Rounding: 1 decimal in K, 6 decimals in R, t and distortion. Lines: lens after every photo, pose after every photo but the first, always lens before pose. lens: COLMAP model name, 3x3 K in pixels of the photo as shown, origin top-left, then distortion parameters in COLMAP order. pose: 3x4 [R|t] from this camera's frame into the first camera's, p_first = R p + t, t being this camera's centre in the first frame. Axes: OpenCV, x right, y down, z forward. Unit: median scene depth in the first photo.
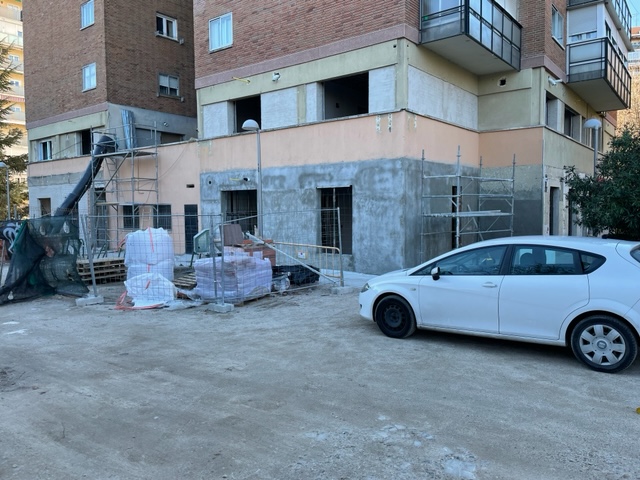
lens RADIAL K [[486.1, 0, 320.8], [0, 486.1, 227.6], [0, 0, 1]] dist [0.073777, -0.002800]
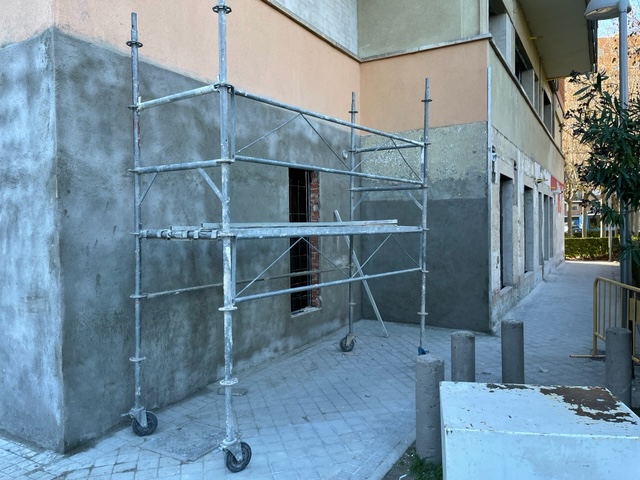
lens RADIAL K [[486.1, 0, 320.8], [0, 486.1, 227.6], [0, 0, 1]] dist [0.073777, -0.002800]
pose [[0.990548, -0.004809, 0.137085, 0.273018], [0.009903, 0.999285, -0.036498, -0.016503], [-0.136812, 0.037510, 0.989887, 0.671003]]
